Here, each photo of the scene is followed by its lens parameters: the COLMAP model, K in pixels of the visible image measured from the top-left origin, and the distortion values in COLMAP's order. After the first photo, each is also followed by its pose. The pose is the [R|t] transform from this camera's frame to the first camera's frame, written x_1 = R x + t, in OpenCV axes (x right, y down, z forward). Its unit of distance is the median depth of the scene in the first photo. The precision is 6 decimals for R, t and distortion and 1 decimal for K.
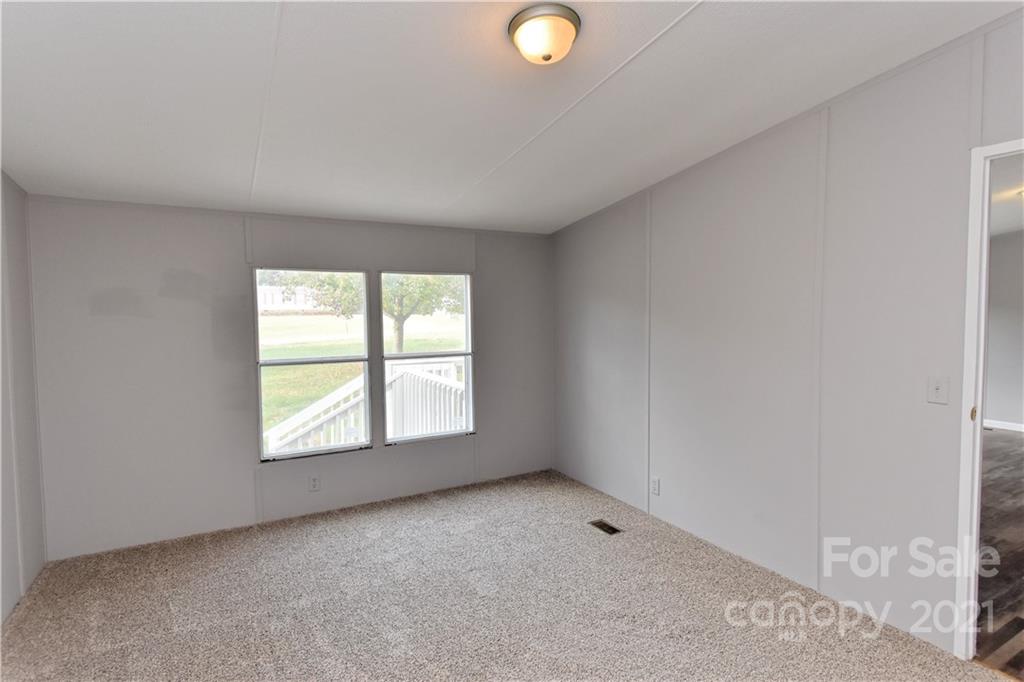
lens RADIAL K [[520.5, 0, 516.4], [0, 520.5, 340.7], [0, 0, 1]] dist [-0.000537, -0.000239]
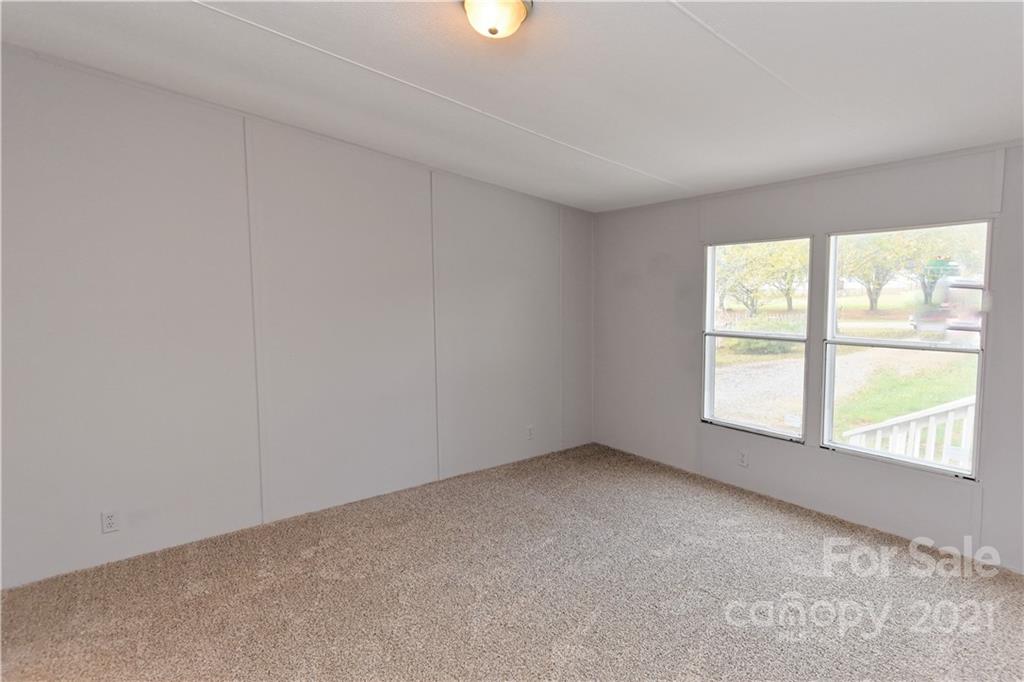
lens RADIAL K [[520.5, 0, 516.4], [0, 520.5, 340.7], [0, 0, 1]] dist [-0.000537, -0.000239]
pose [[0.131113, 0.097489, -0.986562, 0.505418], [-0.042427, 0.994793, 0.092664, -0.023539], [0.990459, 0.029707, 0.134567, 0.424074]]
